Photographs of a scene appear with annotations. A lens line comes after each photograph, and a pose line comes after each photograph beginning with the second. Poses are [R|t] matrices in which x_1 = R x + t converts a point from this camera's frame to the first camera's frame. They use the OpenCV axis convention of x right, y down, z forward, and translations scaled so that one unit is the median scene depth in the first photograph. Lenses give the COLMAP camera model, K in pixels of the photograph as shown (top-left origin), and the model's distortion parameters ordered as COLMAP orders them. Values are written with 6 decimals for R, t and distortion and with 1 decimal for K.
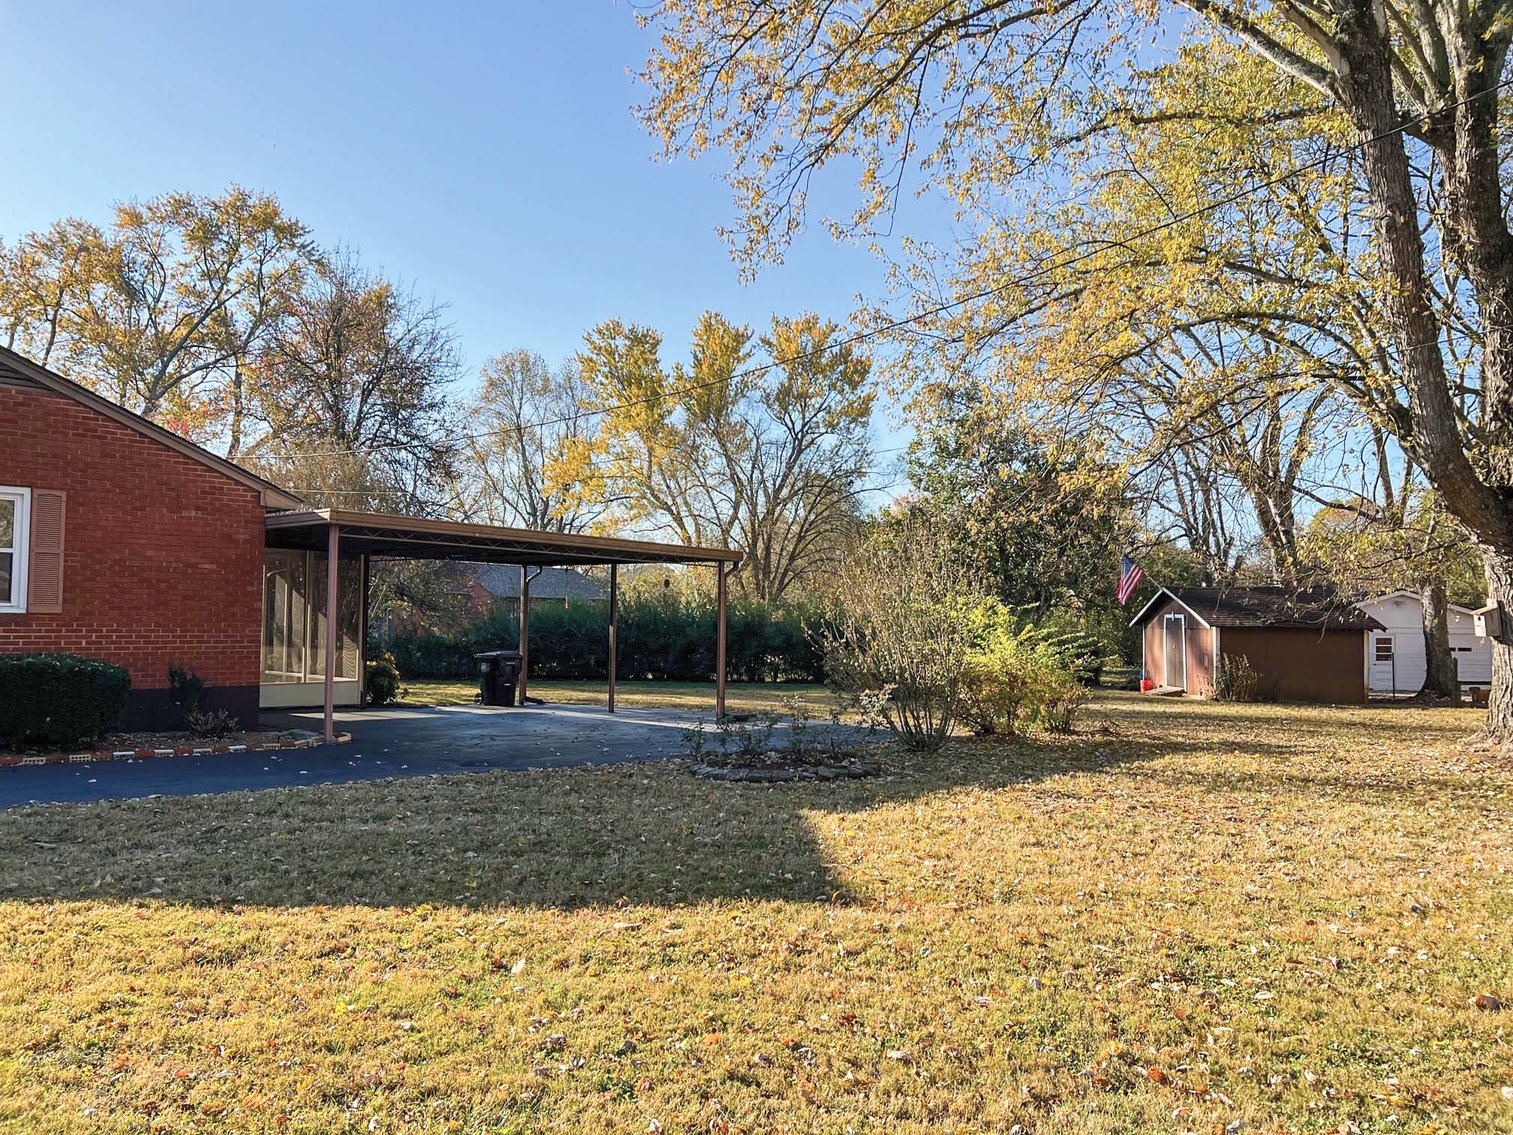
lens RADIAL K [[1153.2, 0, 758.4], [0, 1153.2, 609.0], [0, 0, 1]] dist [-0.038736, -0.004989]
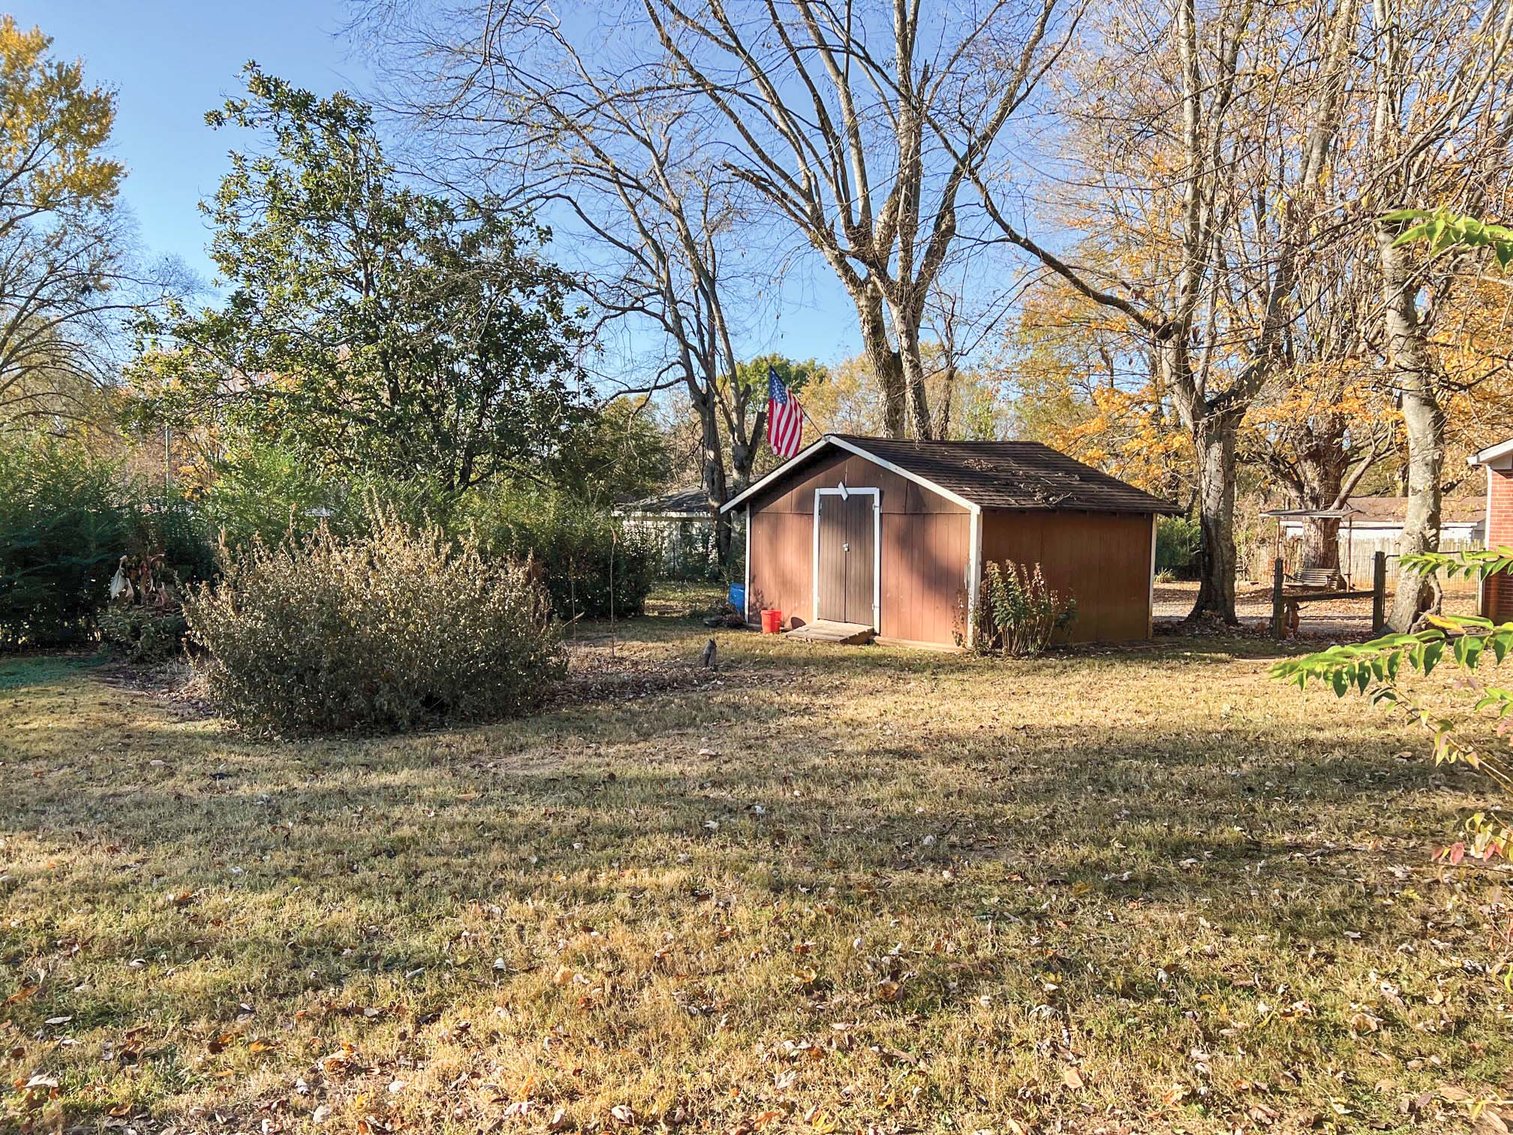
lens RADIAL K [[1155.5, 0, 756.5], [0, 1155.5, 567.5], [0, 0, 1]] dist [-0.003336, -0.000952]
pose [[0.815731, -0.034753, 0.577386, 0.014867], [0.001594, 0.998325, 0.057839, 0.007286], [-0.578429, -0.046261, 0.814420, 0.391281]]
